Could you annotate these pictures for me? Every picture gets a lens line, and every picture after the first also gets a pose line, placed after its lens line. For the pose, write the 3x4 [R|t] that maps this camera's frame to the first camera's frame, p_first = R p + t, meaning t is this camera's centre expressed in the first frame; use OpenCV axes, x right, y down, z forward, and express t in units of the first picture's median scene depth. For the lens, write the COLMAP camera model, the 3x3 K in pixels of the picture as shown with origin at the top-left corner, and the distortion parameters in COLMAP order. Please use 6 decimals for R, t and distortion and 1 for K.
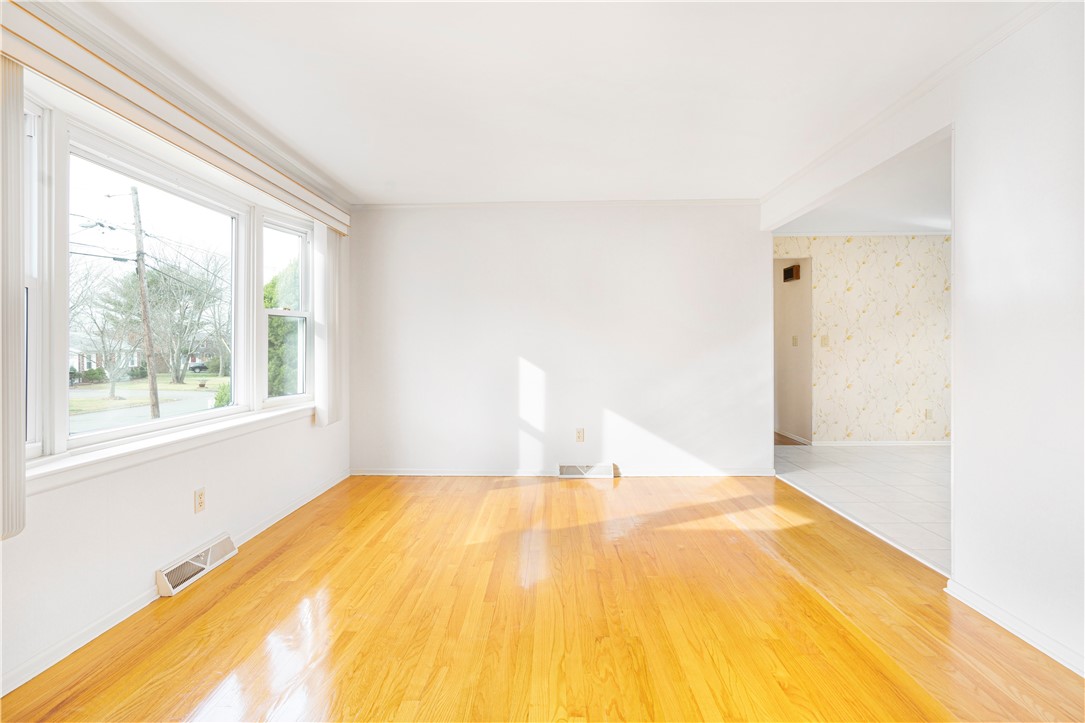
lens RADIAL K [[497.8, 0, 527.8], [0, 497.8, 348.0], [0, 0, 1]] dist [-0.009664, 0.003909]
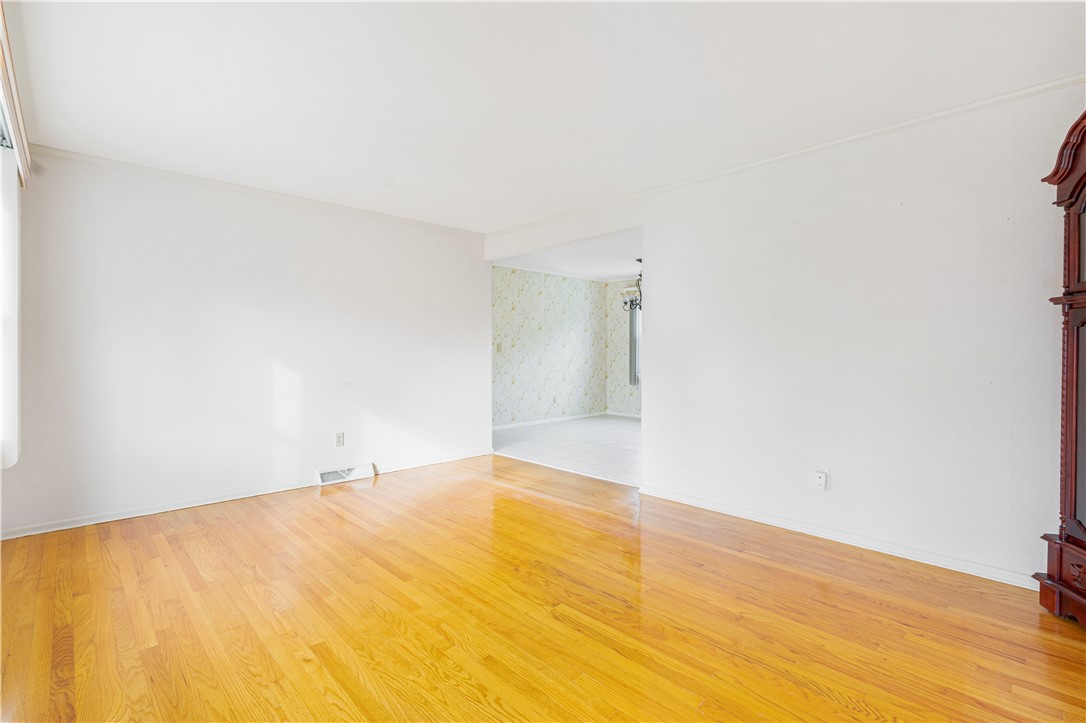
lens RADIAL K [[498.2, 0, 552.0], [0, 498.2, 359.5], [0, 0, 1]] dist [-0.009664, 0.003909]
pose [[0.695937, -0.005832, 0.718079, -0.498037], [-0.003075, 0.999934, 0.011101, 0.002708], [-0.718097, -0.009933, 0.695873, 0.001606]]
